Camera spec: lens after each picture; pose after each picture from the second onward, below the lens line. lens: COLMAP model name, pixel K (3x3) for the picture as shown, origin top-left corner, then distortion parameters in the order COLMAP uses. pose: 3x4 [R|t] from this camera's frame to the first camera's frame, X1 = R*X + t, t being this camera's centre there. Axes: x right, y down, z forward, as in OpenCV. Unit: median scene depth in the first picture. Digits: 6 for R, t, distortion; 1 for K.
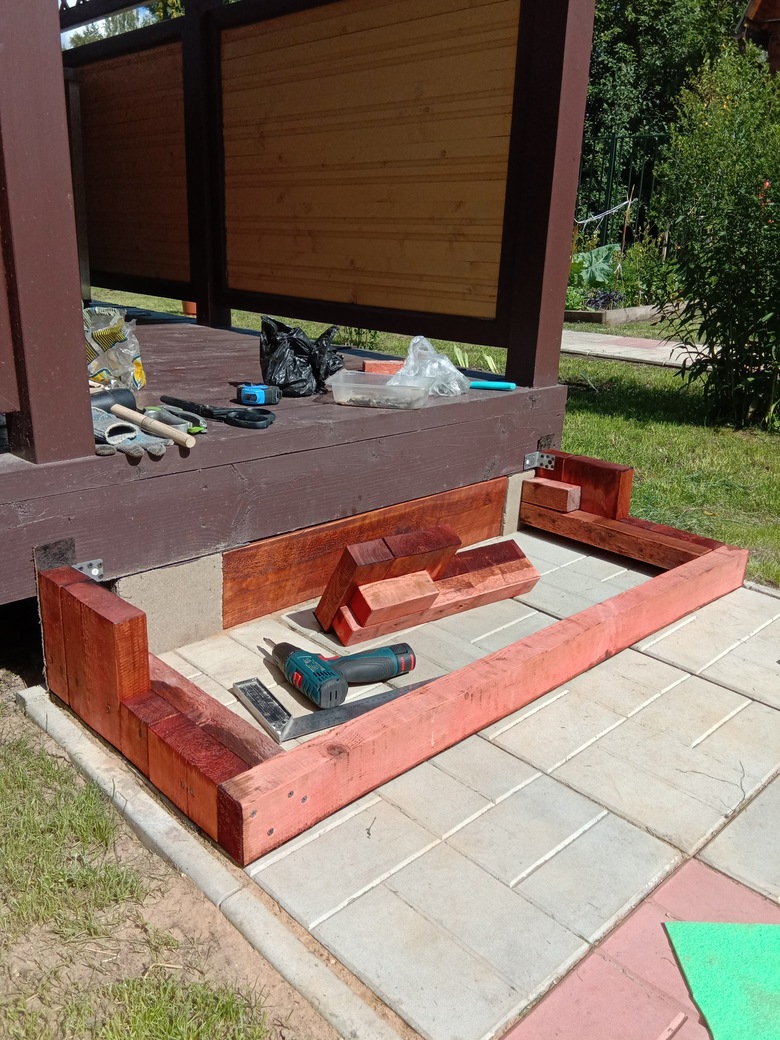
lens RADIAL K [[818.5, 0, 388.2], [0, 818.5, 523.6], [0, 0, 1]] dist [0.075397, -0.125897]
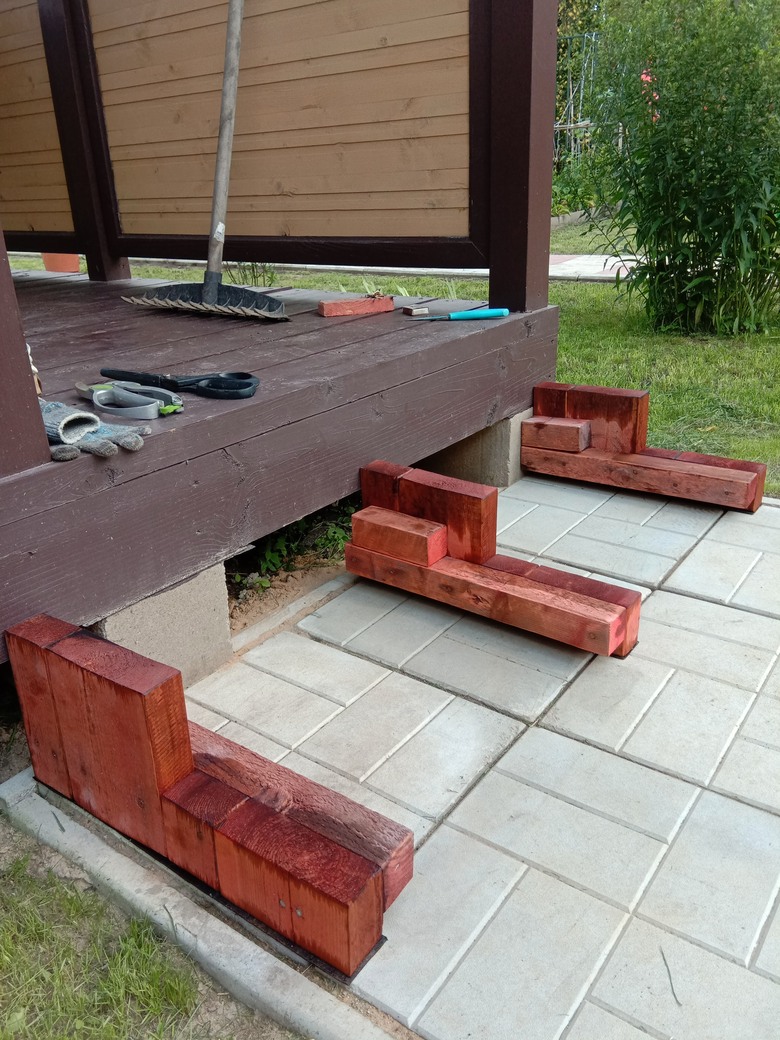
lens RADIAL K [[820.7, 0, 390.0], [0, 820.7, 520.0], [0, 0, 1]] dist [0.083133, -0.126391]
pose [[0.983142, -0.134382, 0.123987, -0.137158], [0.126110, 0.989375, 0.072342, -0.040735], [-0.132391, -0.055486, 0.989643, 0.199980]]
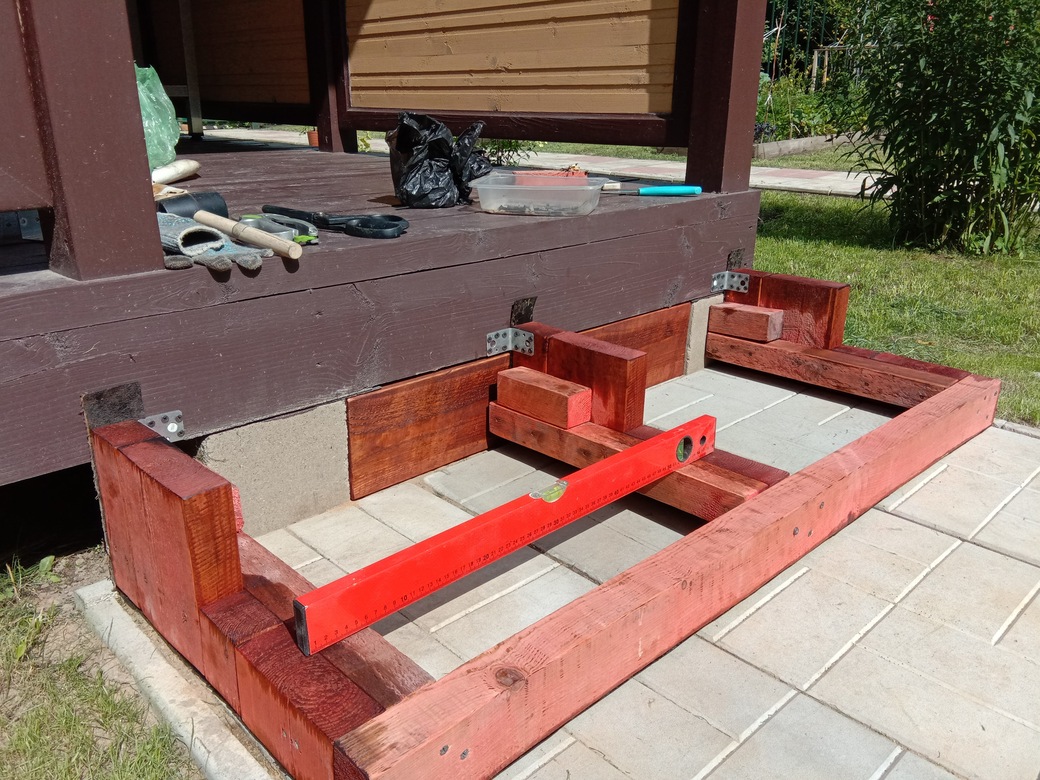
lens RADIAL K [[818.5, 0, 520.2], [0, 818.5, 396.6], [0, 0, 1]] dist [0.075397, -0.125897]
pose [[0.999490, -0.029139, -0.013095, -0.026719], [0.029410, 0.999347, 0.020969, 0.021033], [0.012476, -0.021343, 0.999694, 0.226676]]
